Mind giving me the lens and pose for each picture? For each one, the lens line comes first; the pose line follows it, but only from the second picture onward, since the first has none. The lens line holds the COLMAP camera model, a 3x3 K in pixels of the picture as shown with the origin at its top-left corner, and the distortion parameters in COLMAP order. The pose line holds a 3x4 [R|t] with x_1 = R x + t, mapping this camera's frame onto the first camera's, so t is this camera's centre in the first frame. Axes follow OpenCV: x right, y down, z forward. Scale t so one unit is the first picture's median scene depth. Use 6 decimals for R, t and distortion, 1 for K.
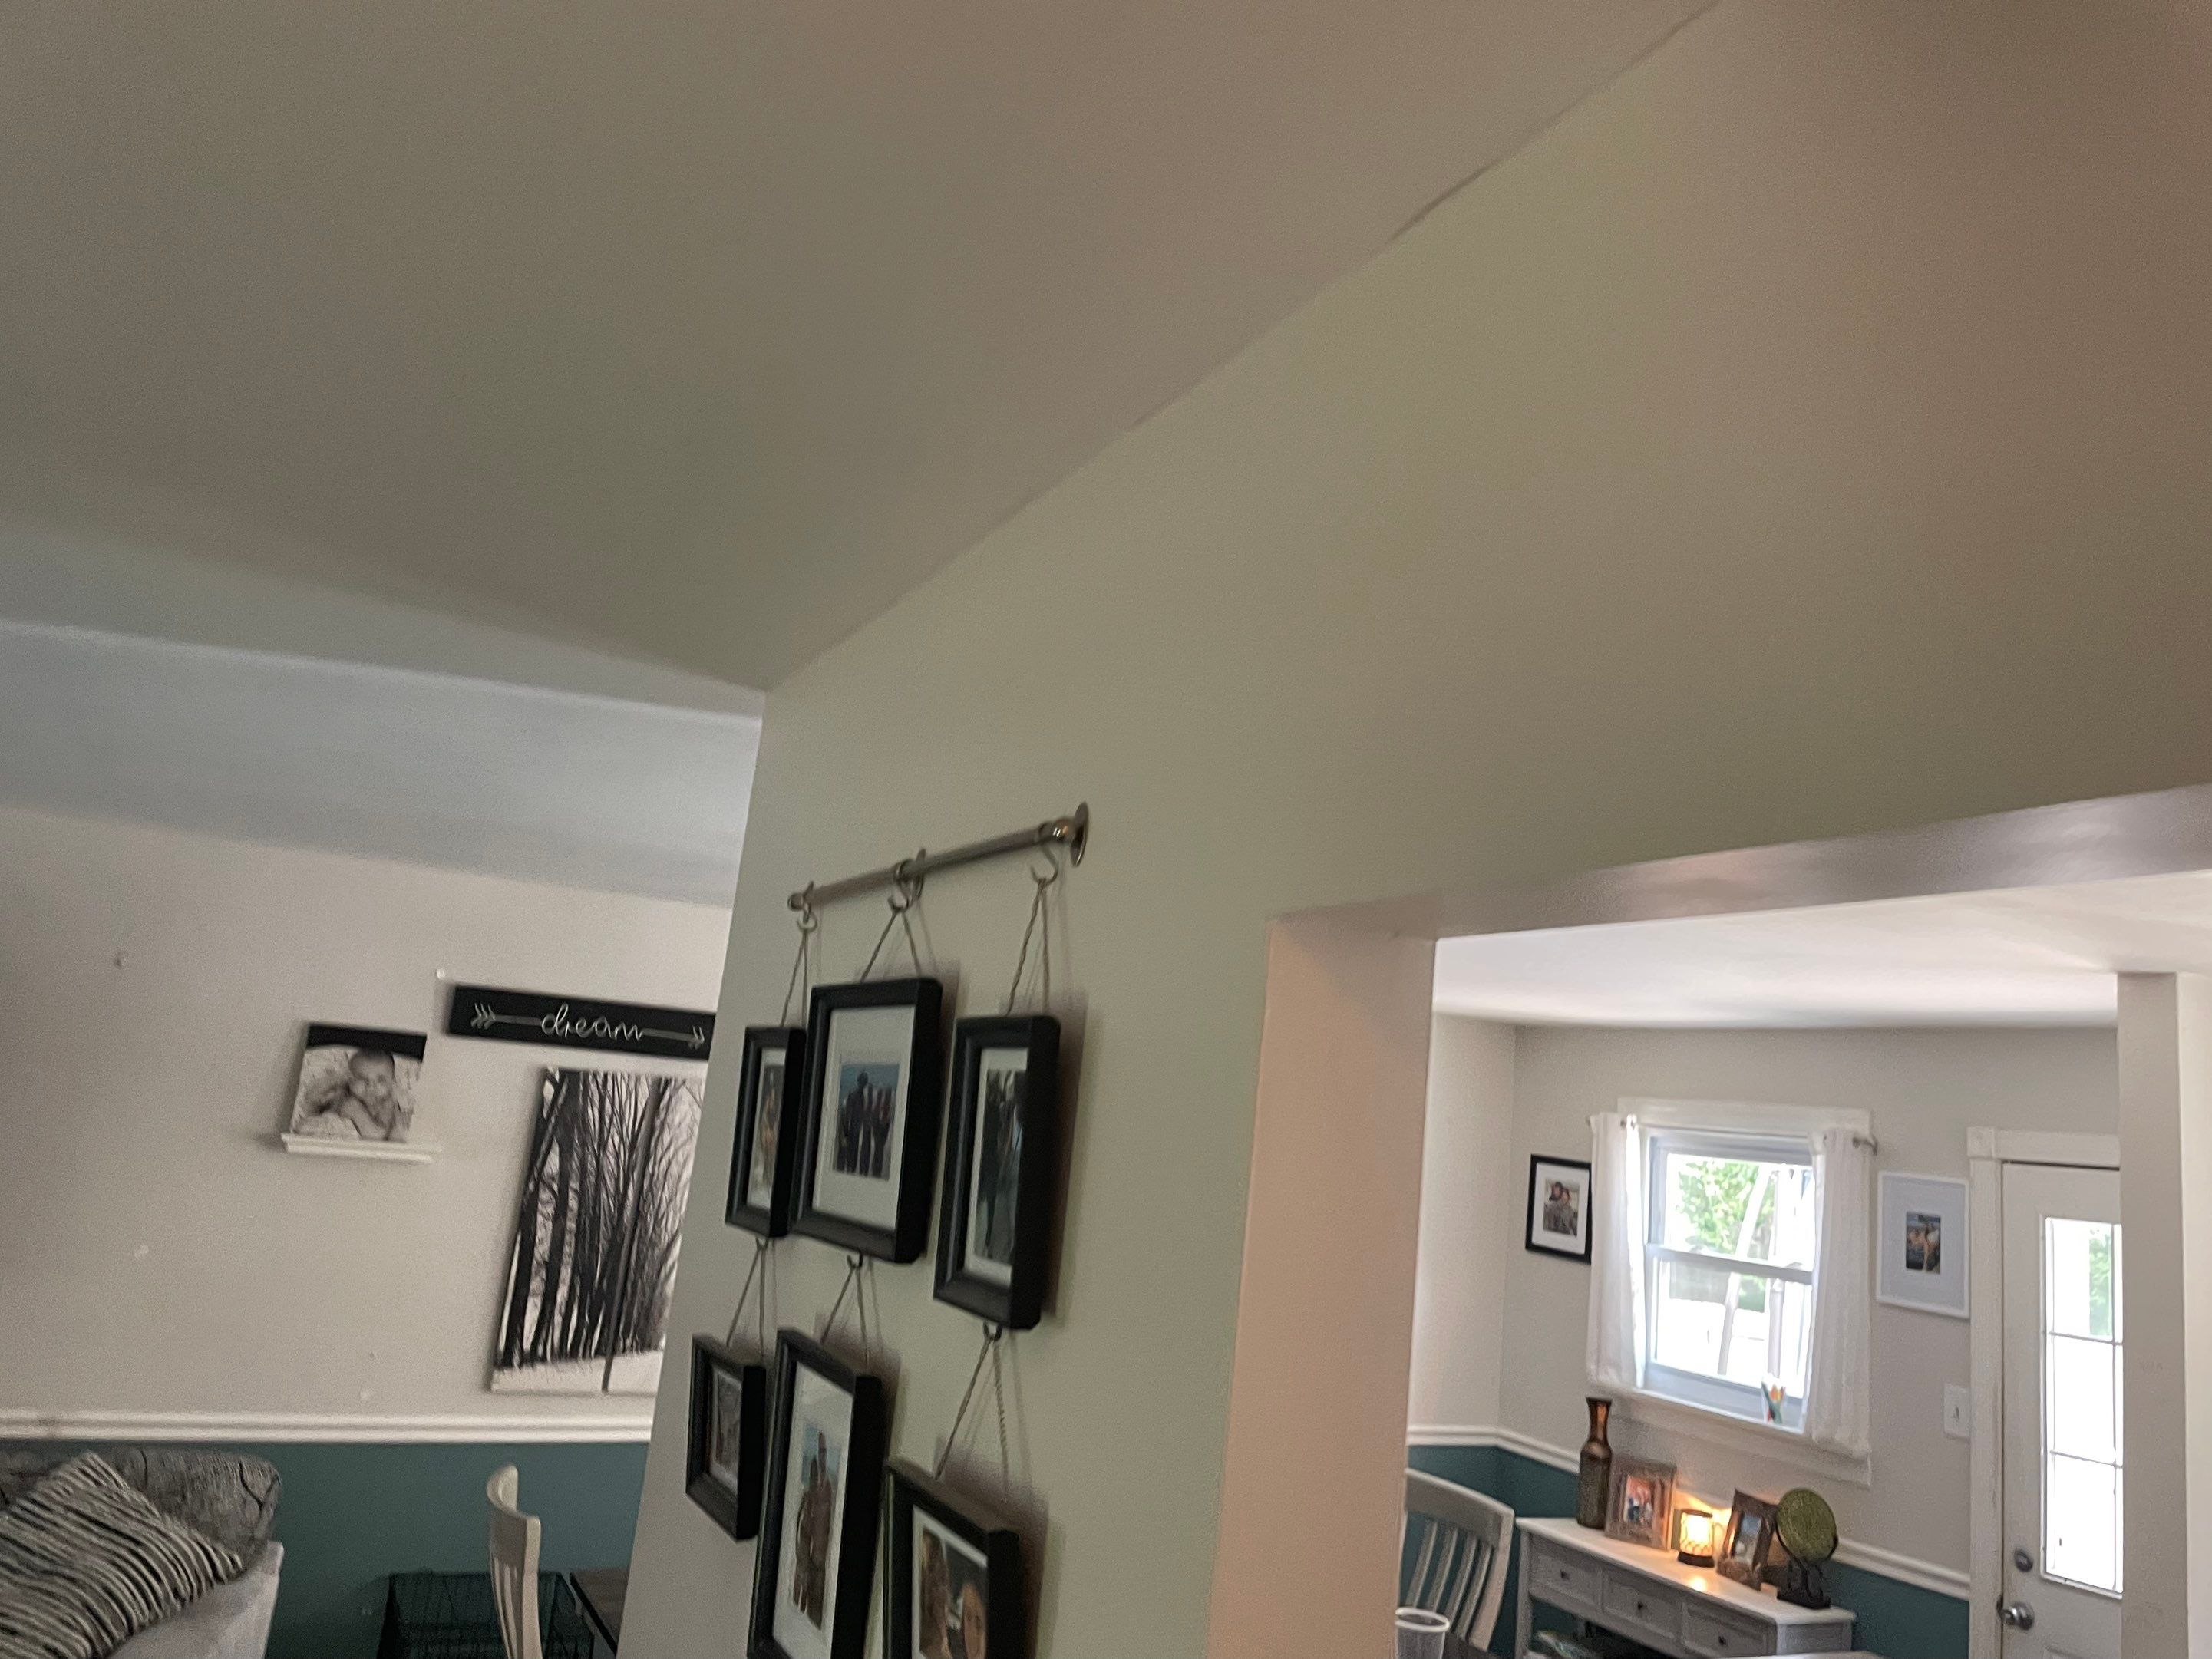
lens RADIAL K [[1664.1, 0, 1124.4], [0, 1664.1, 793.1], [0, 0, 1]] dist [0.086885, -0.116578]
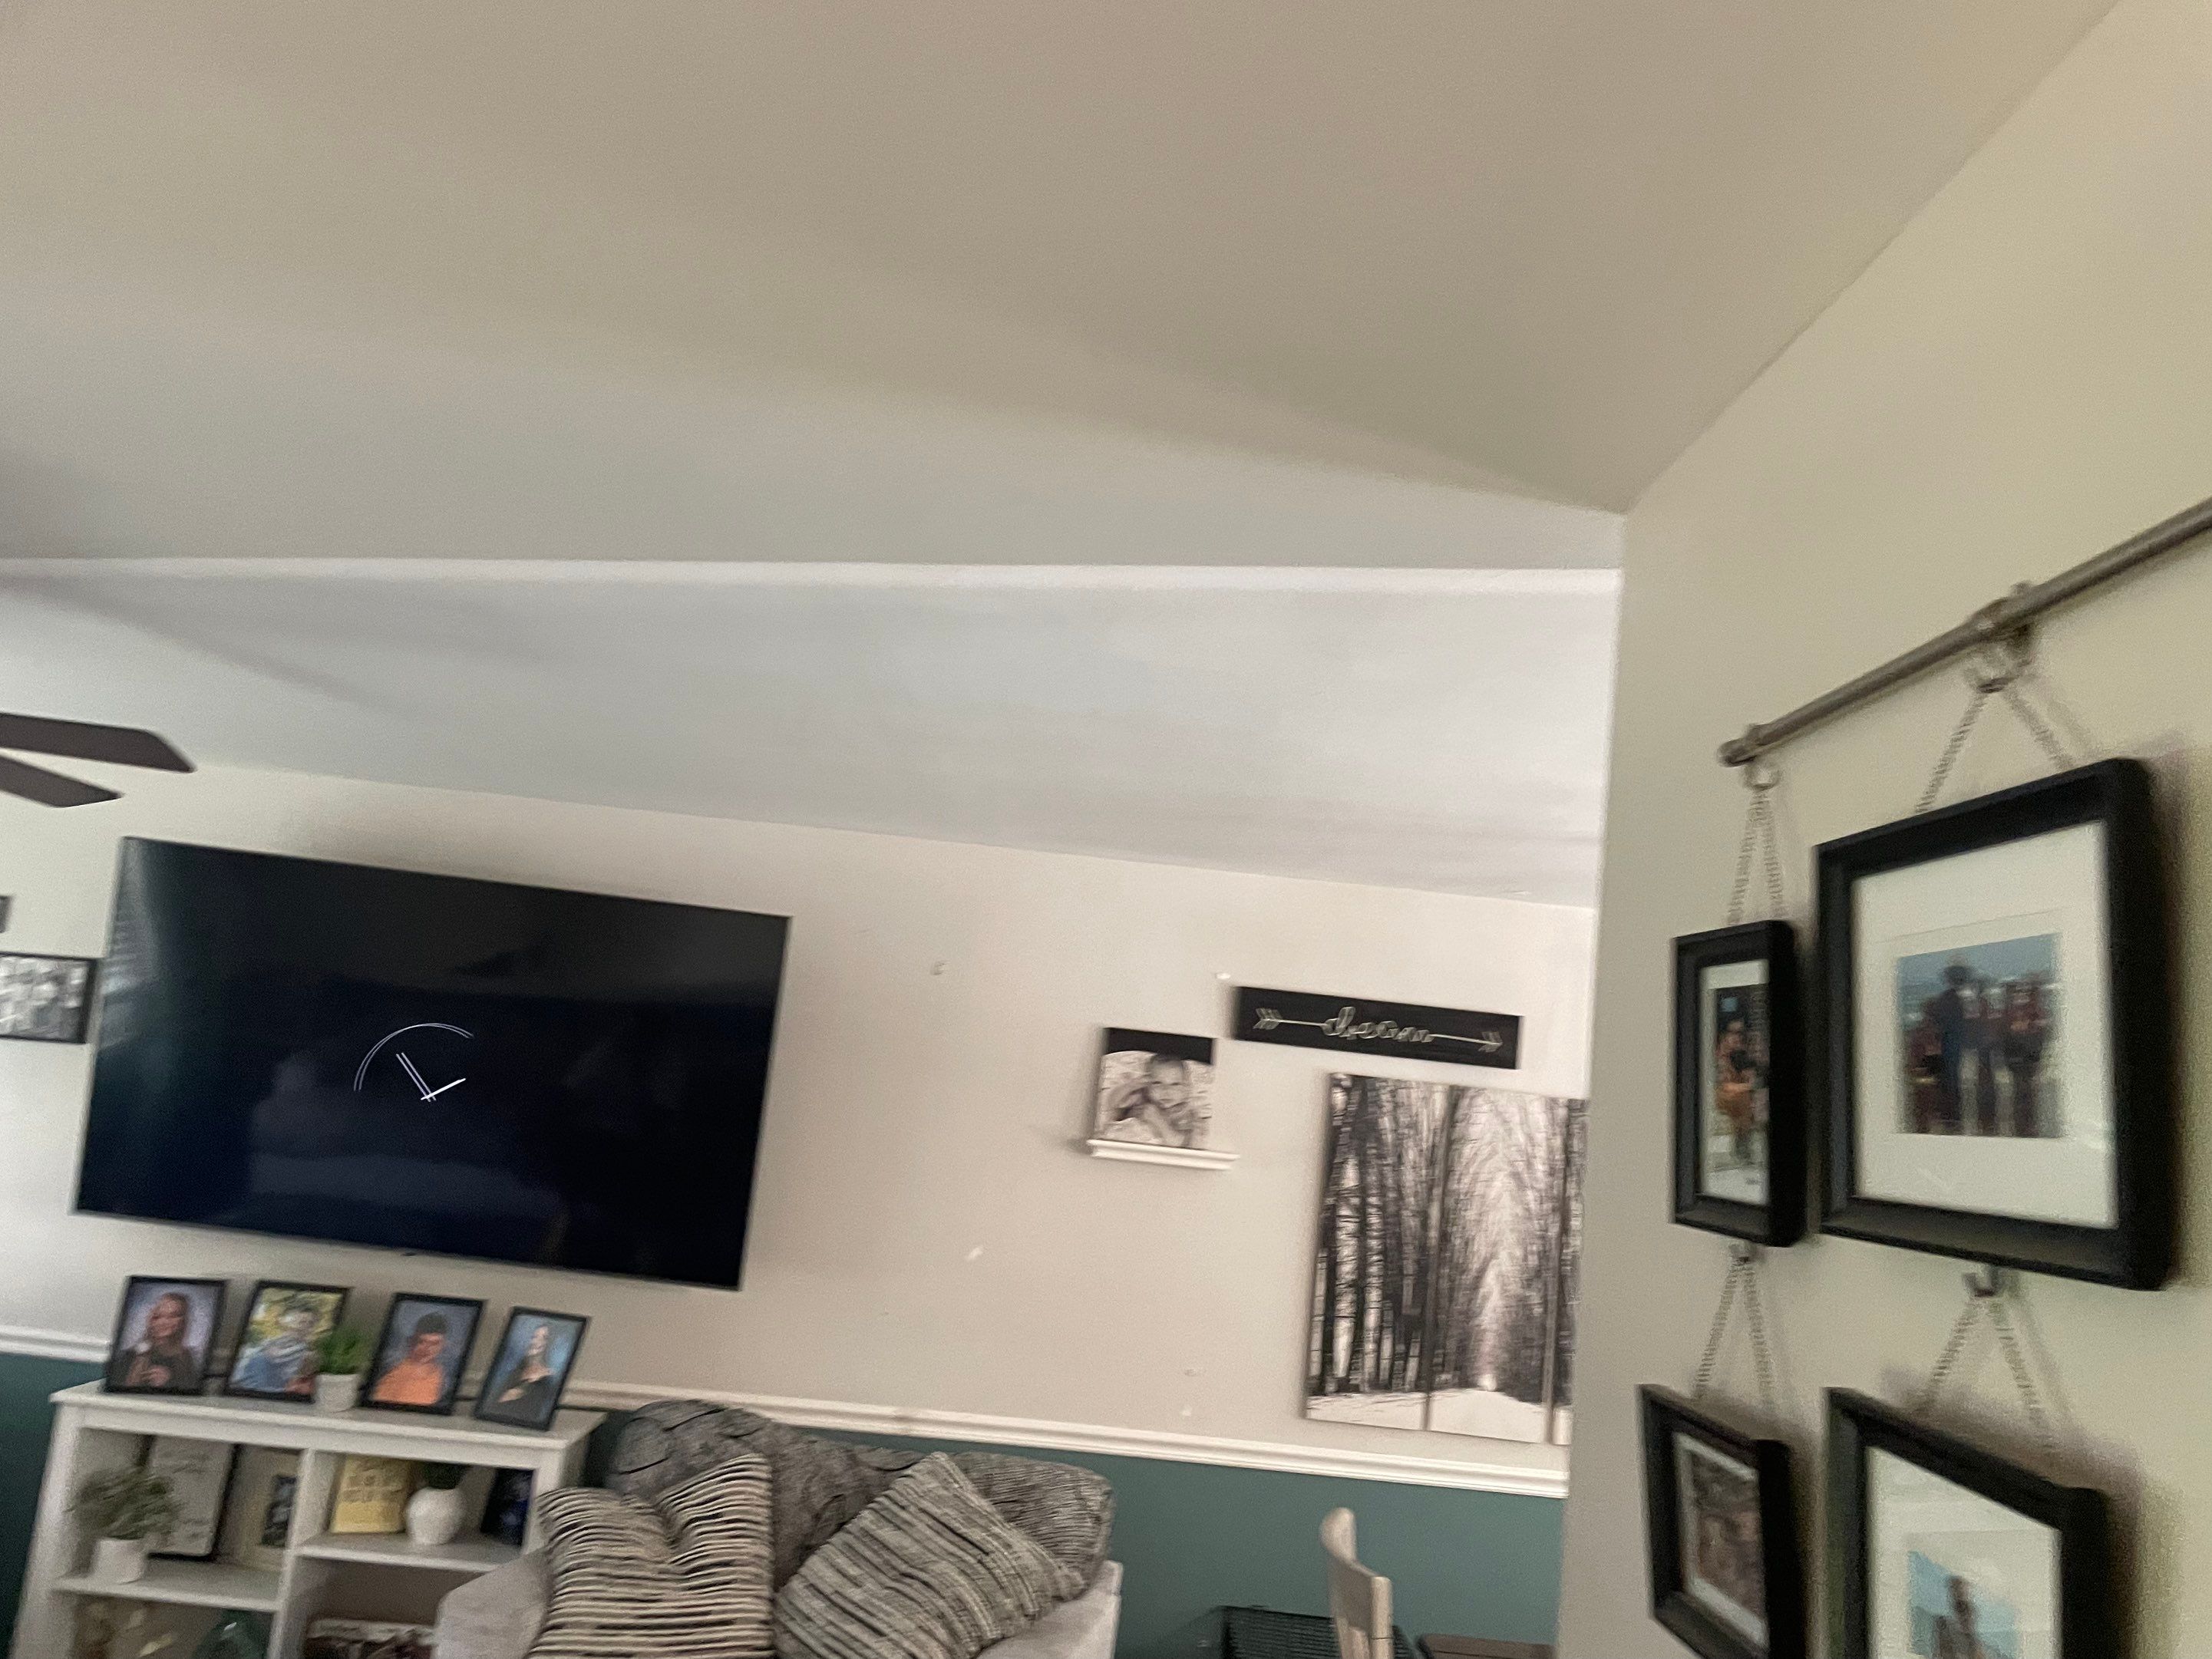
lens RADIAL K [[1659.4, 0, 1122.1], [0, 1659.4, 815.9], [0, 0, 1]] dist [0.092509, -0.119977]
pose [[0.905477, -0.077556, -0.417249, -0.053080], [0.072048, 0.996981, -0.028962, 0.038812], [0.418235, -0.003837, 0.908331, 0.109569]]
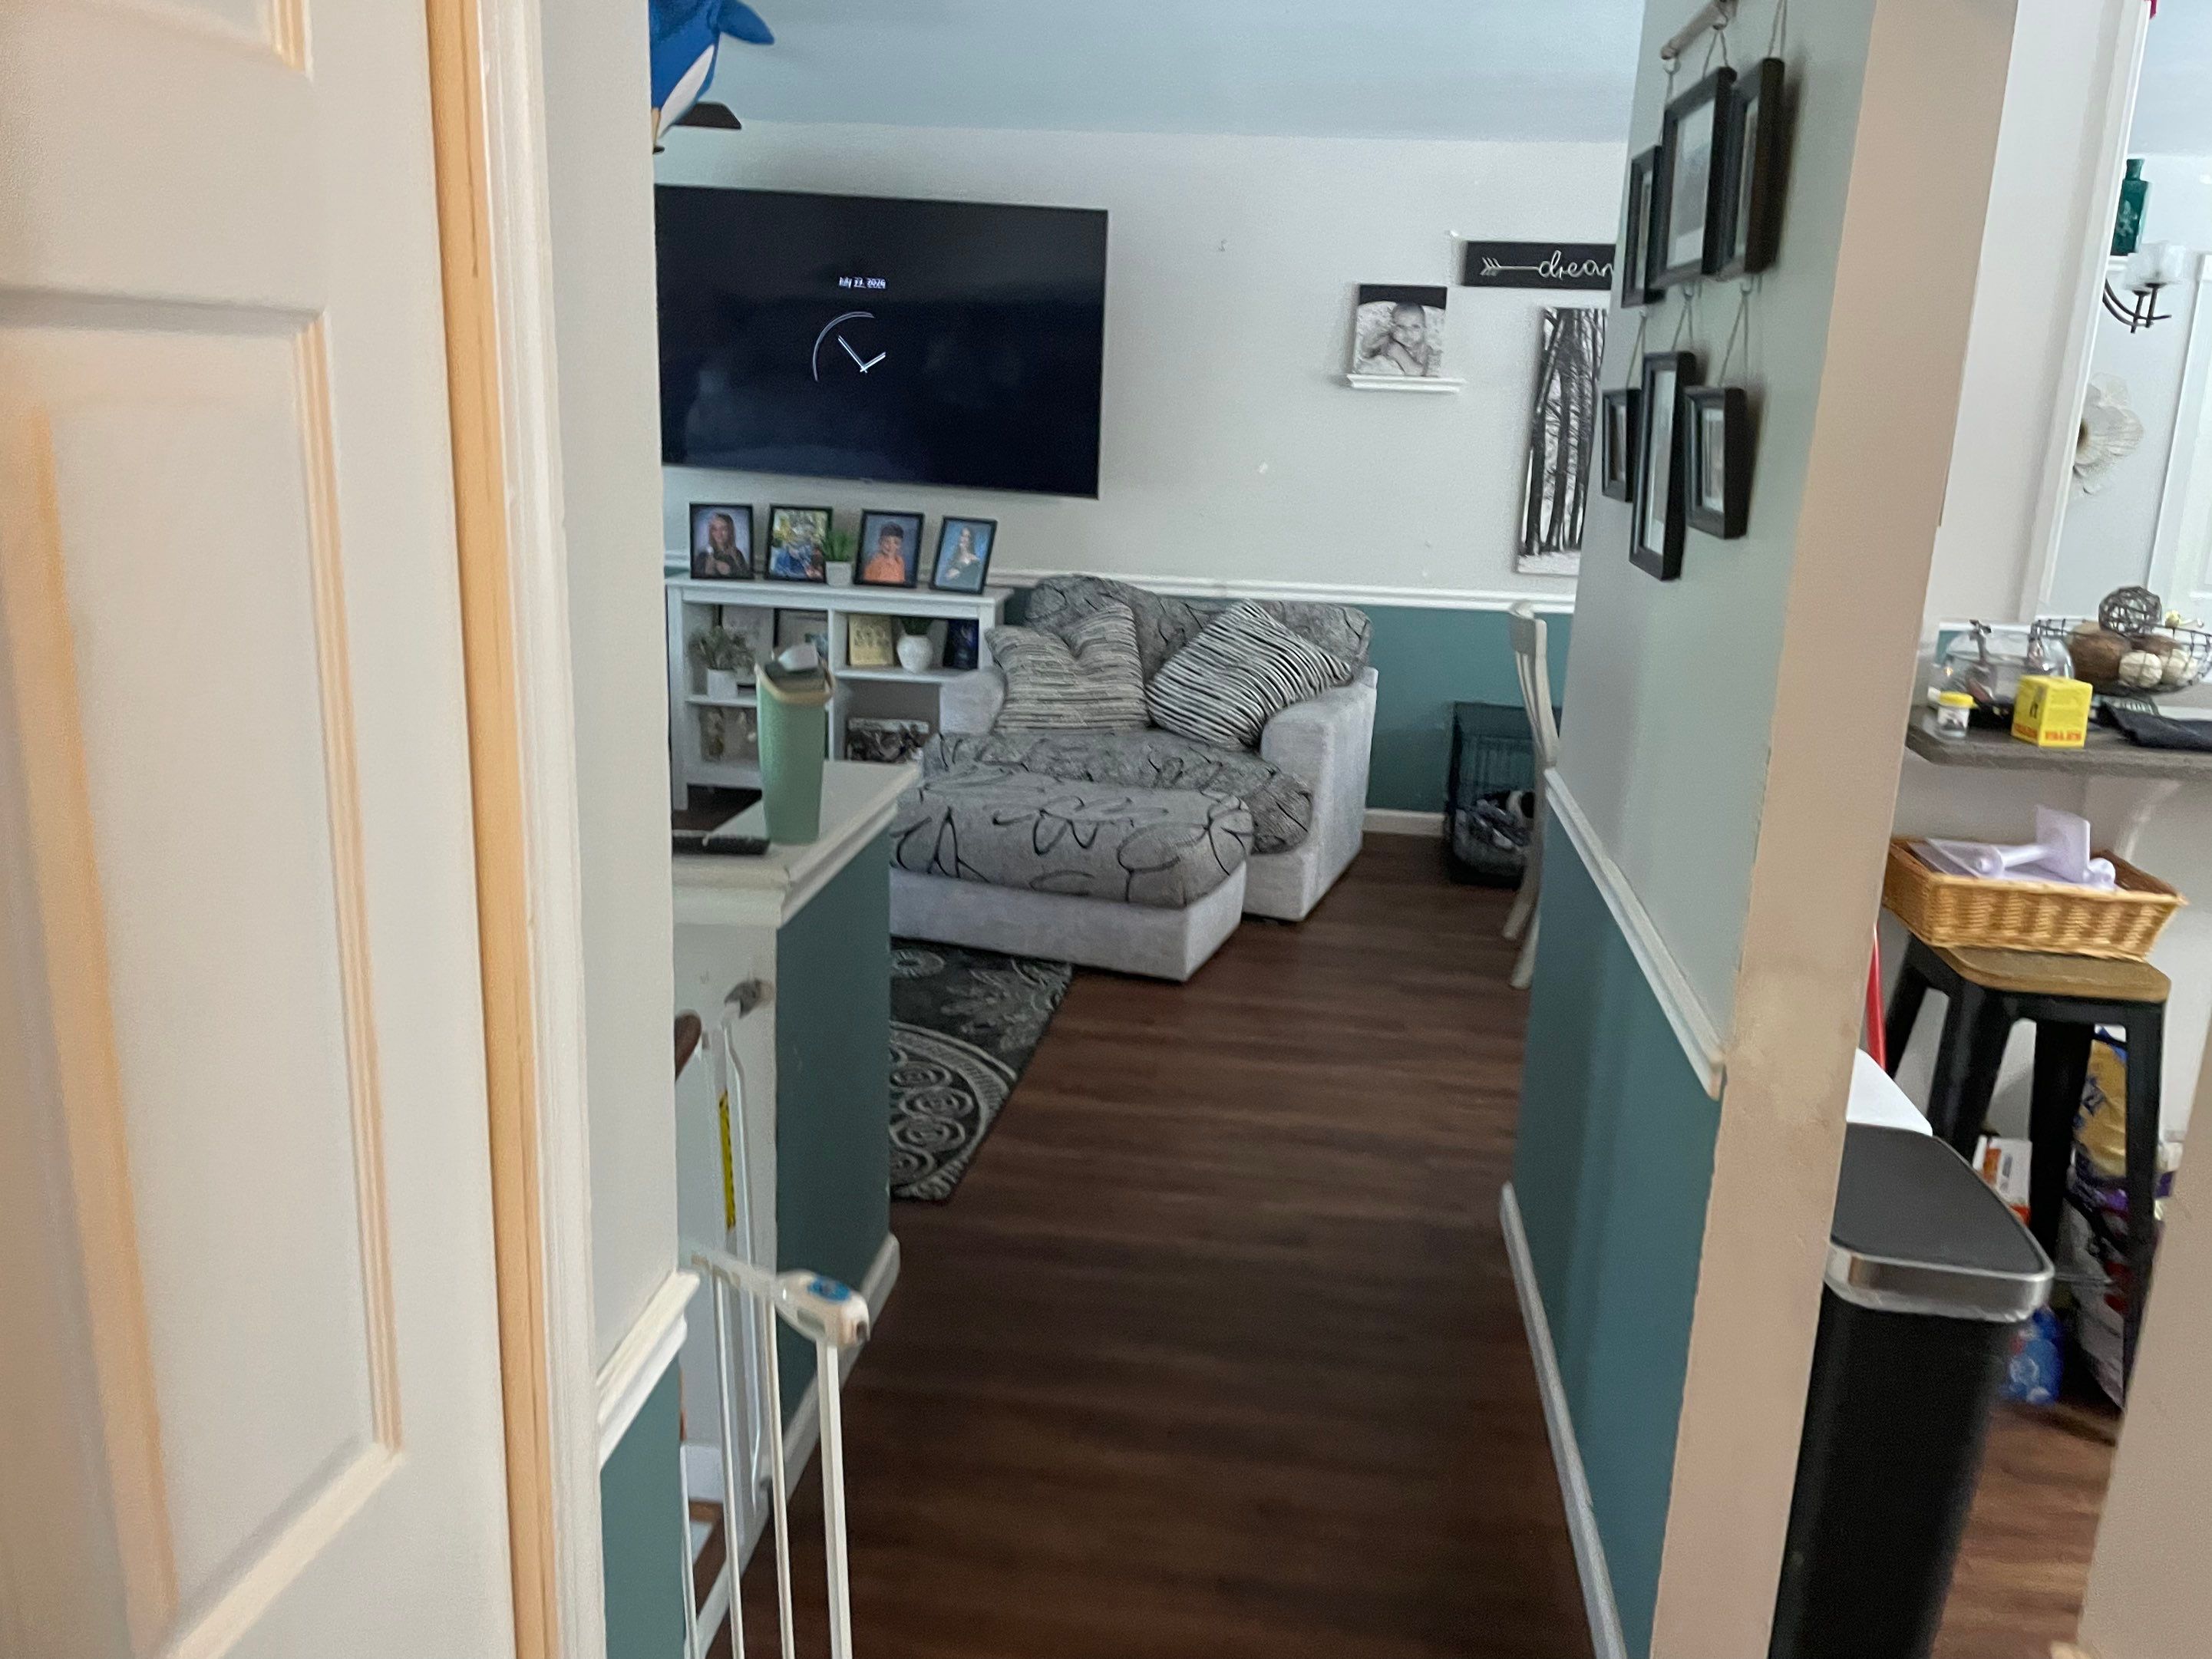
lens RADIAL K [[1649.0, 0, 1127.6], [0, 1649.0, 802.2], [0, 0, 1]] dist [0.092658, -0.124301]
pose [[0.828521, 0.072726, -0.555216, 0.083130], [0.149739, 0.926646, 0.344826, 0.038834], [0.539566, -0.368833, 0.756856, -0.158376]]
